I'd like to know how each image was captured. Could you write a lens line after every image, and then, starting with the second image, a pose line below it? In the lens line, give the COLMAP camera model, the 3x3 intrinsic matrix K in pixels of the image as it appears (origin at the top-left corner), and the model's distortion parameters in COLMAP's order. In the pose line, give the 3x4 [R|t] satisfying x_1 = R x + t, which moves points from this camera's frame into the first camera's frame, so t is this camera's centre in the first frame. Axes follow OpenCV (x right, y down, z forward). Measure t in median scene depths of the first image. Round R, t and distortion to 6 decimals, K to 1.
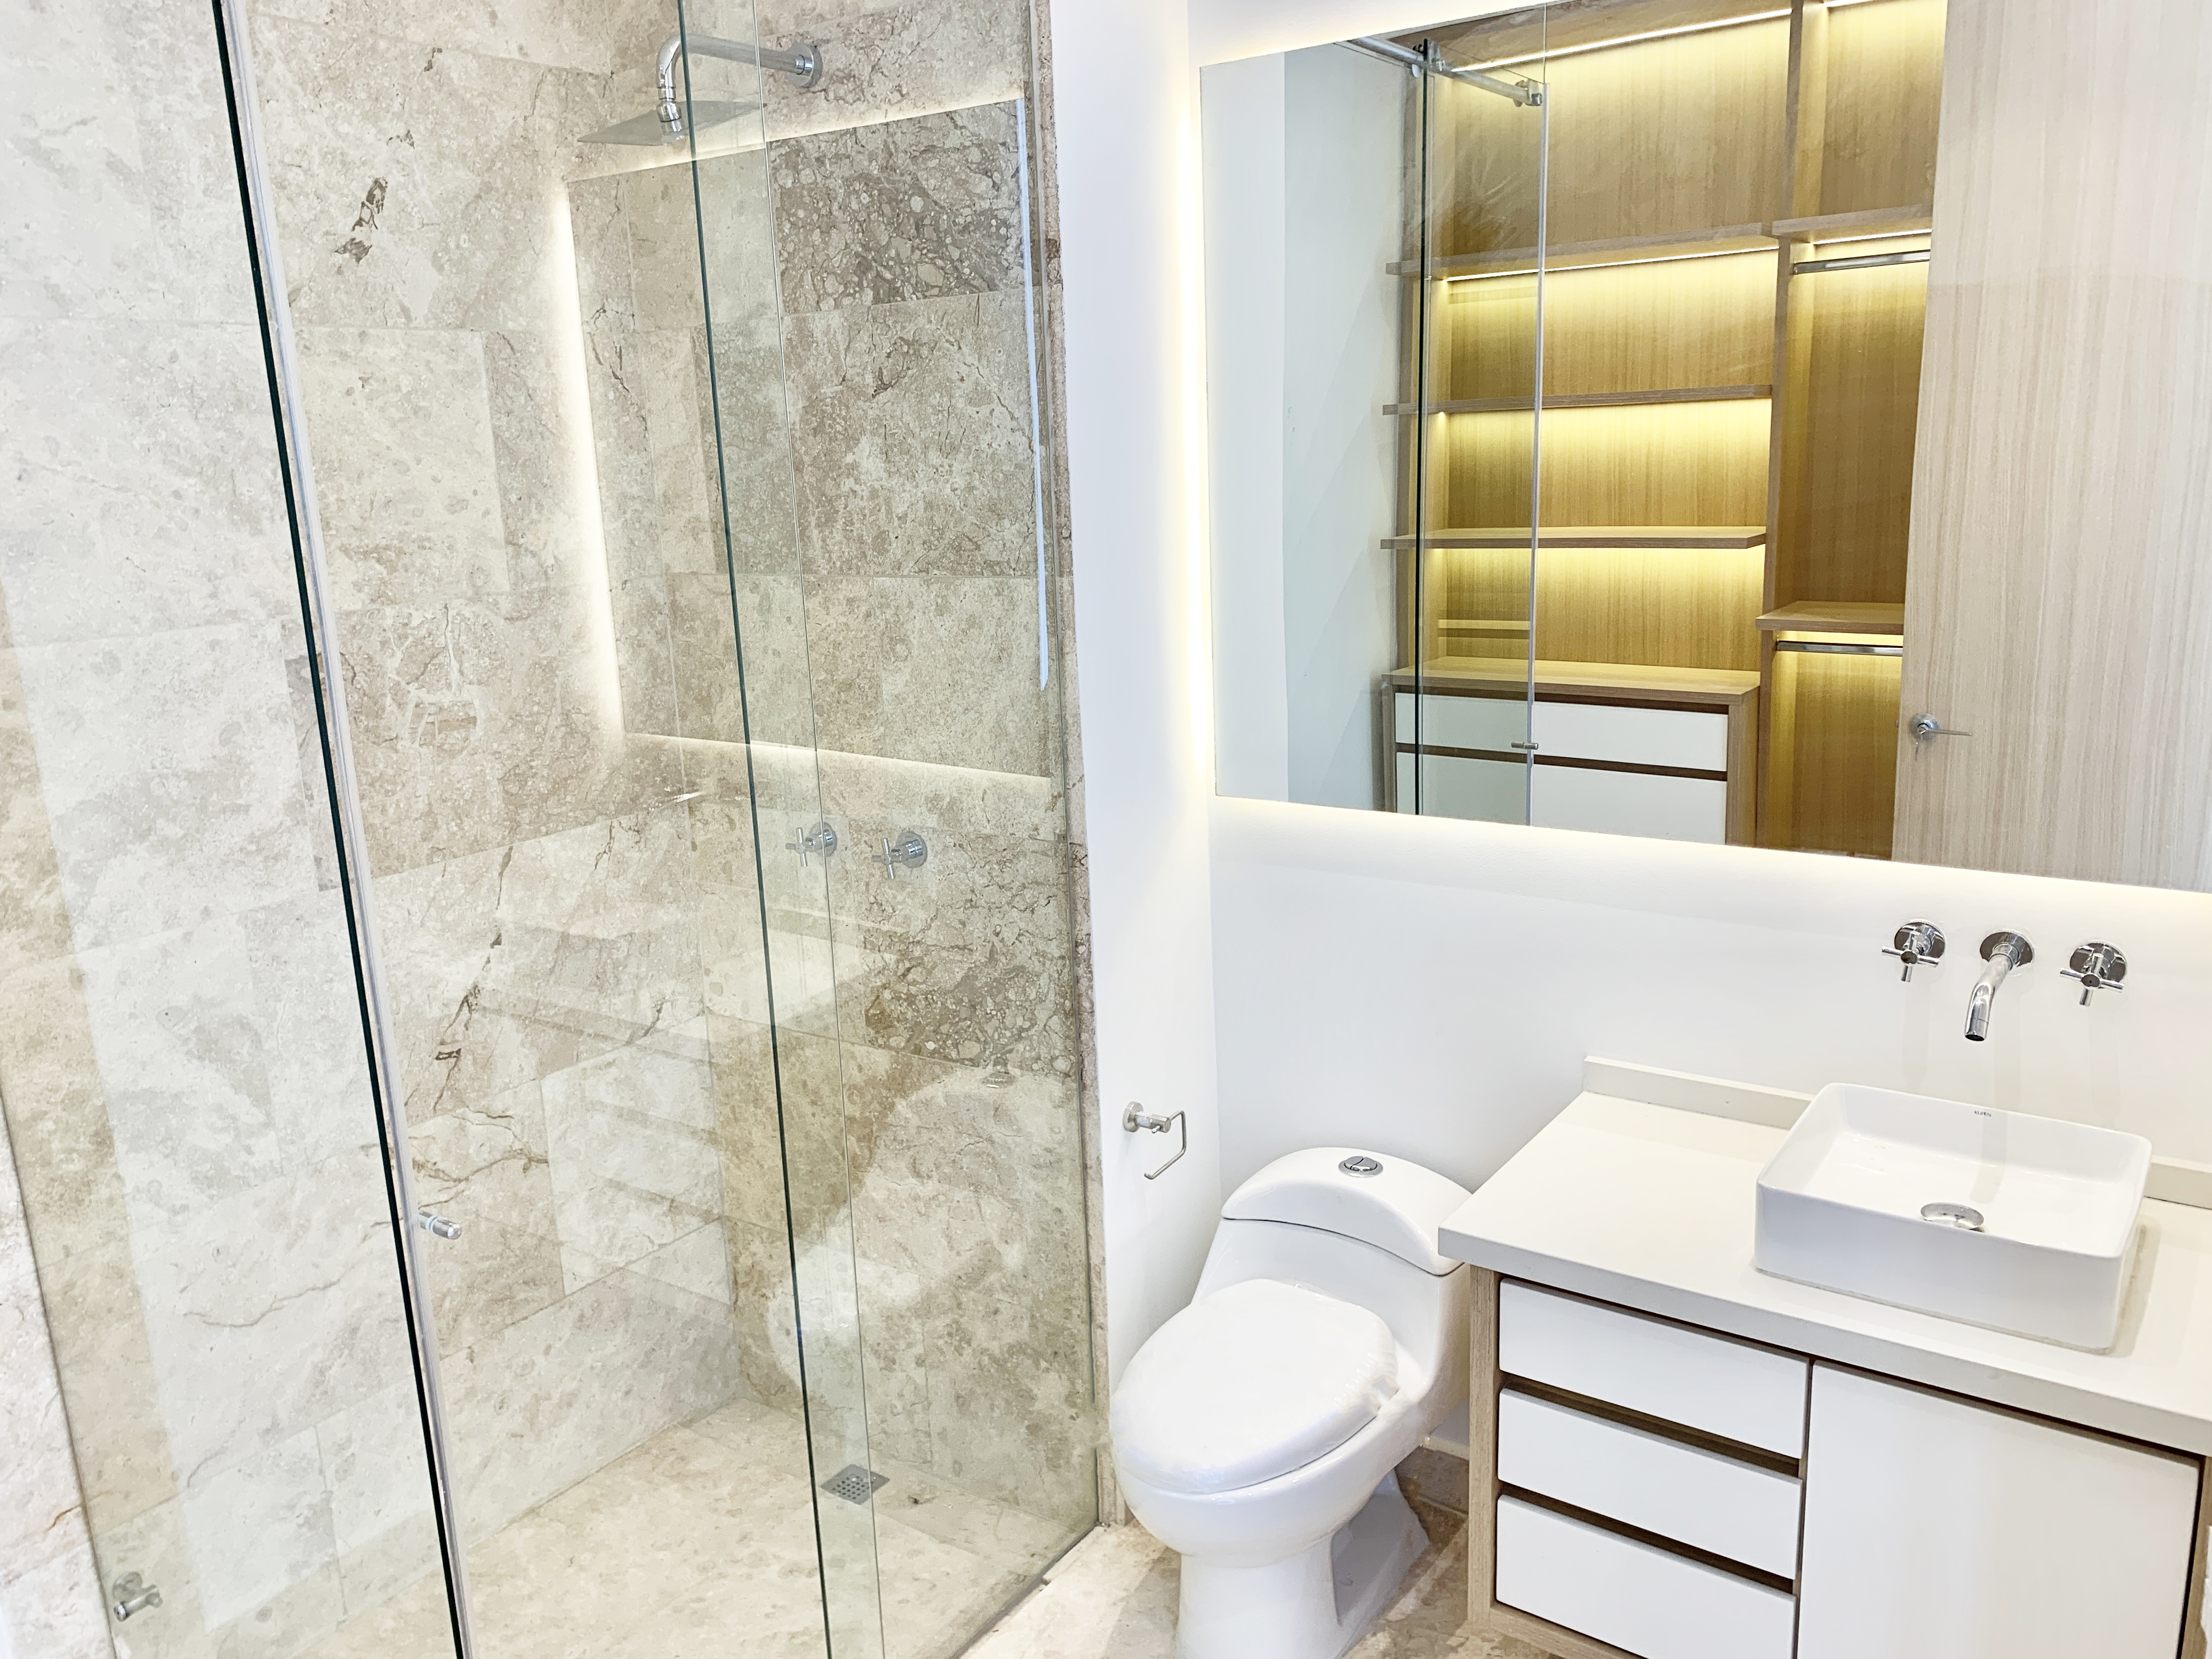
lens RADIAL K [[1696.3, 0, 1106.5], [0, 1696.3, 844.4], [0, 0, 1]] dist [0.036076, -0.055526]
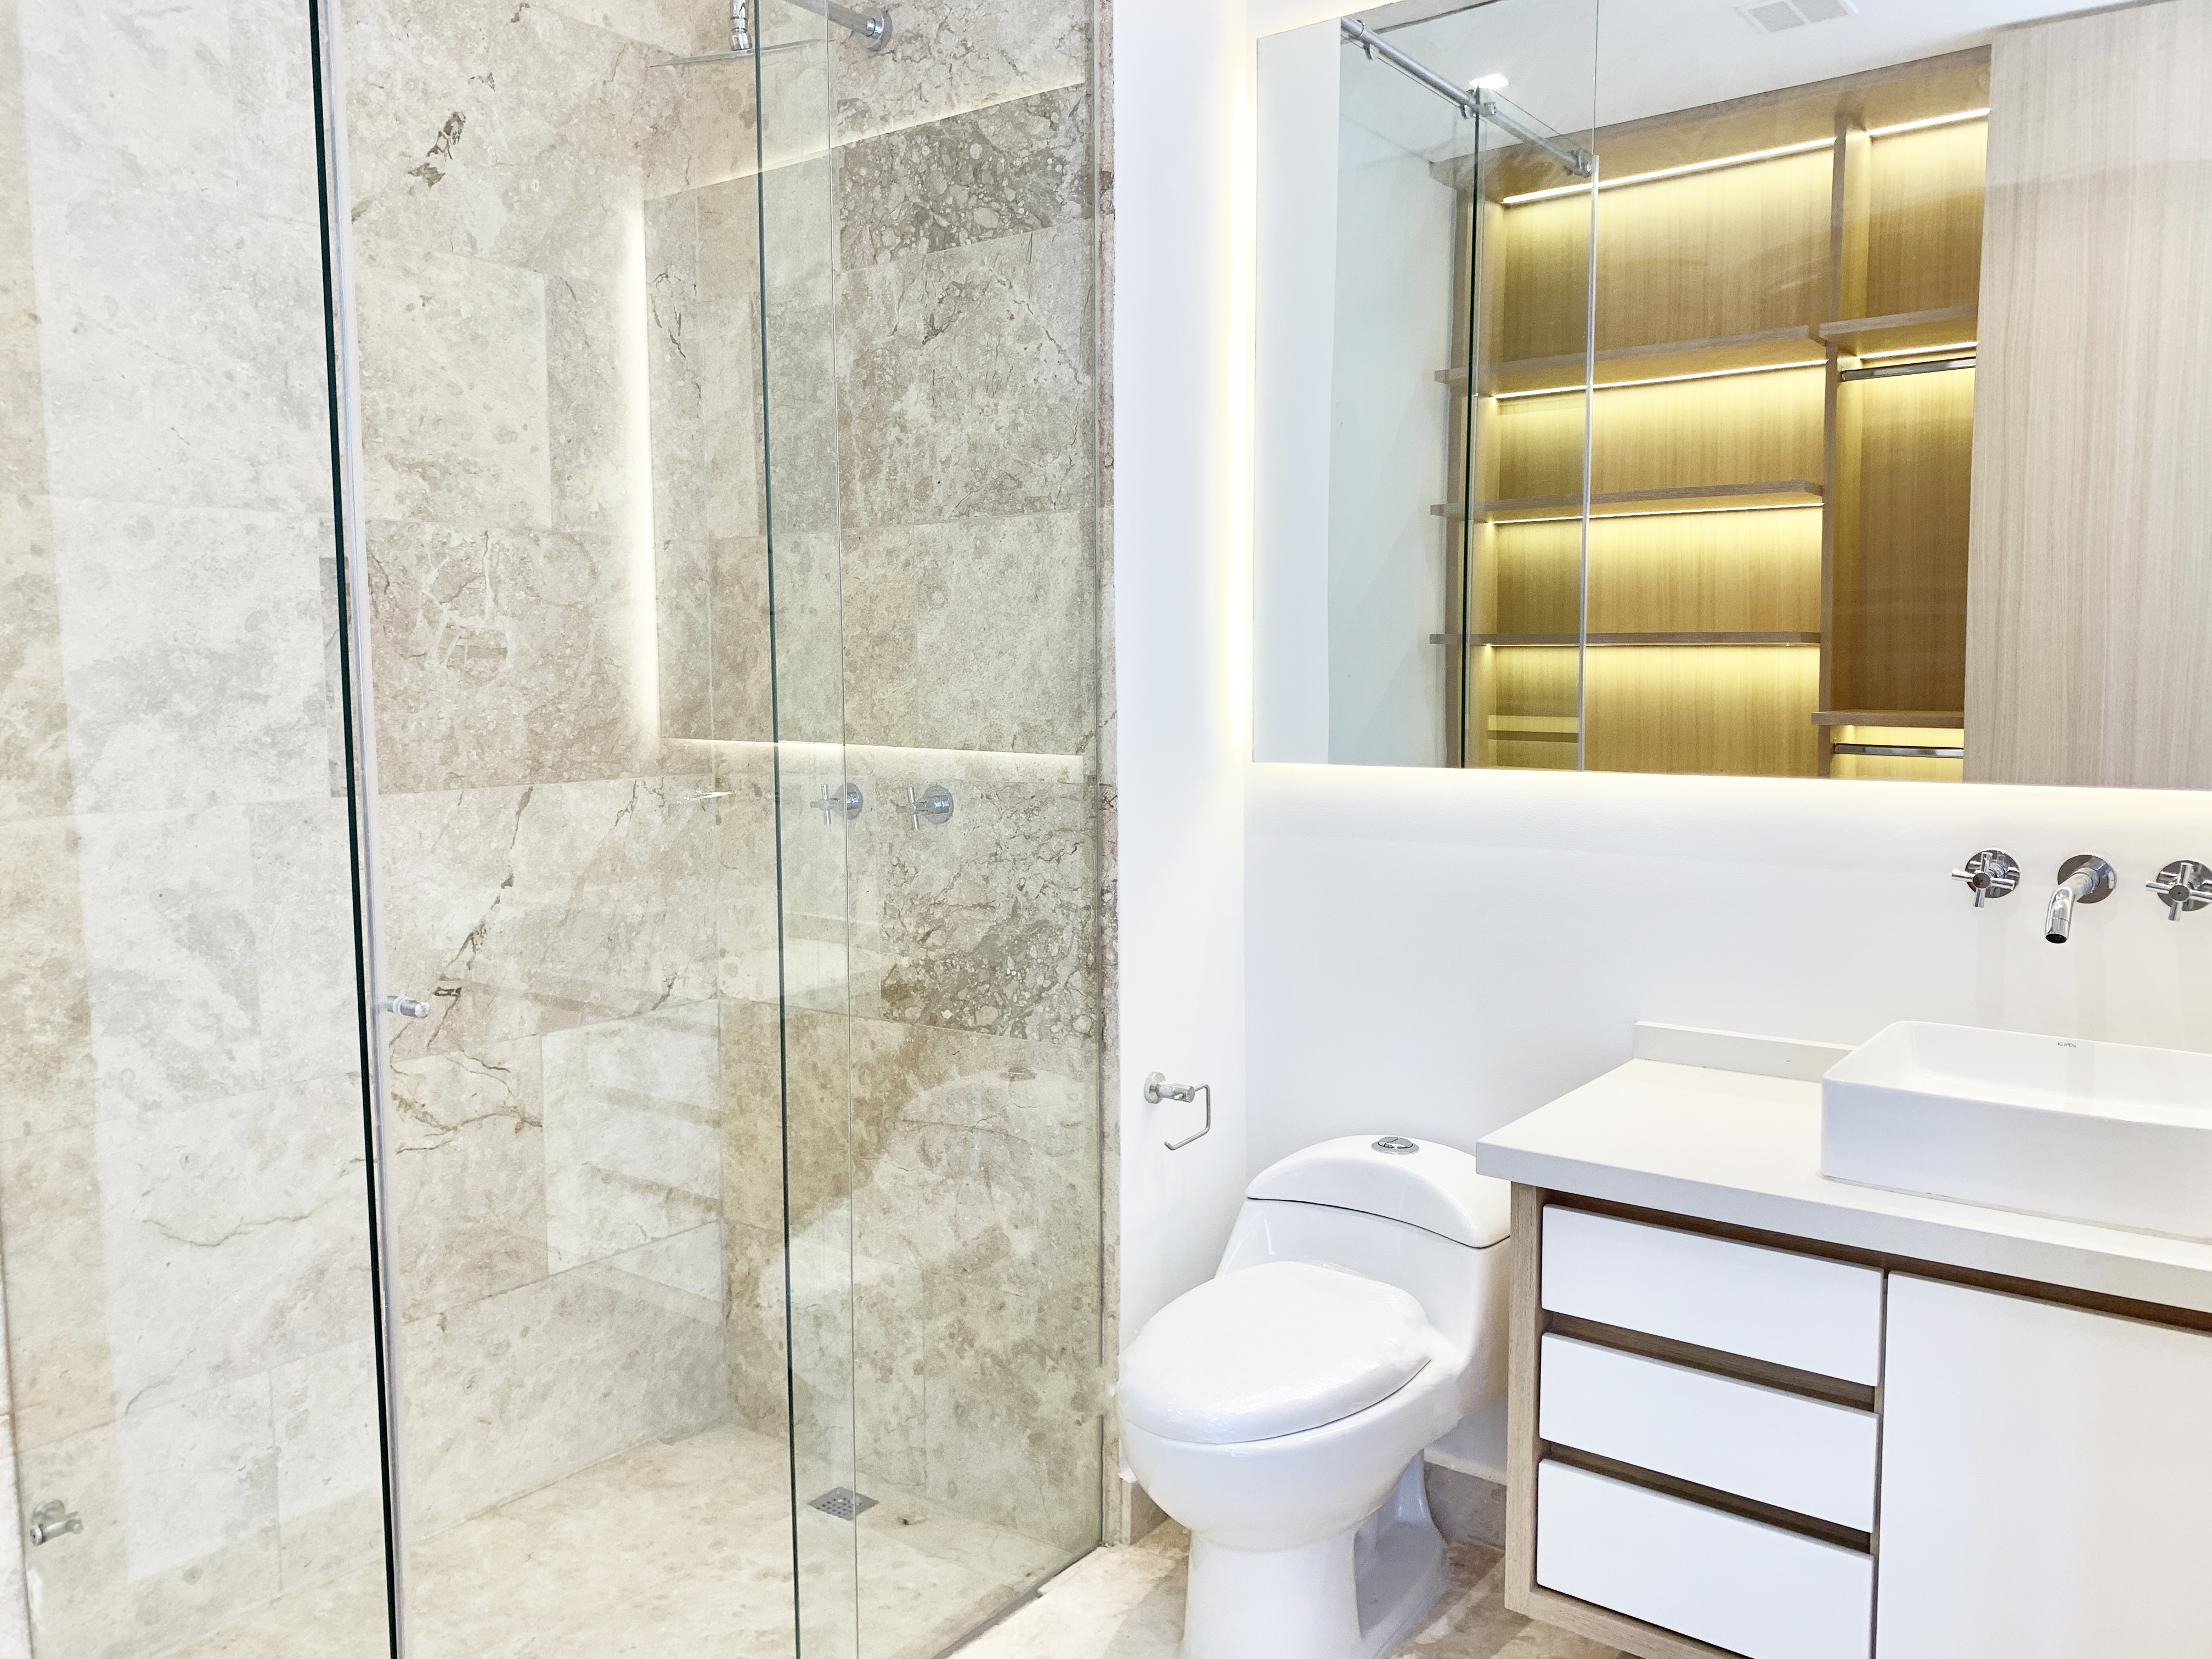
lens RADIAL K [[1696.3, 0, 1108.4], [0, 1696.3, 829.2], [0, 0, 1]] dist [0.036076, -0.055526]
pose [[0.998928, 0.037328, -0.027390, 0.010556], [-0.040681, 0.990103, -0.134320, 0.150962], [0.022105, 0.135290, 0.990559, 0.041612]]
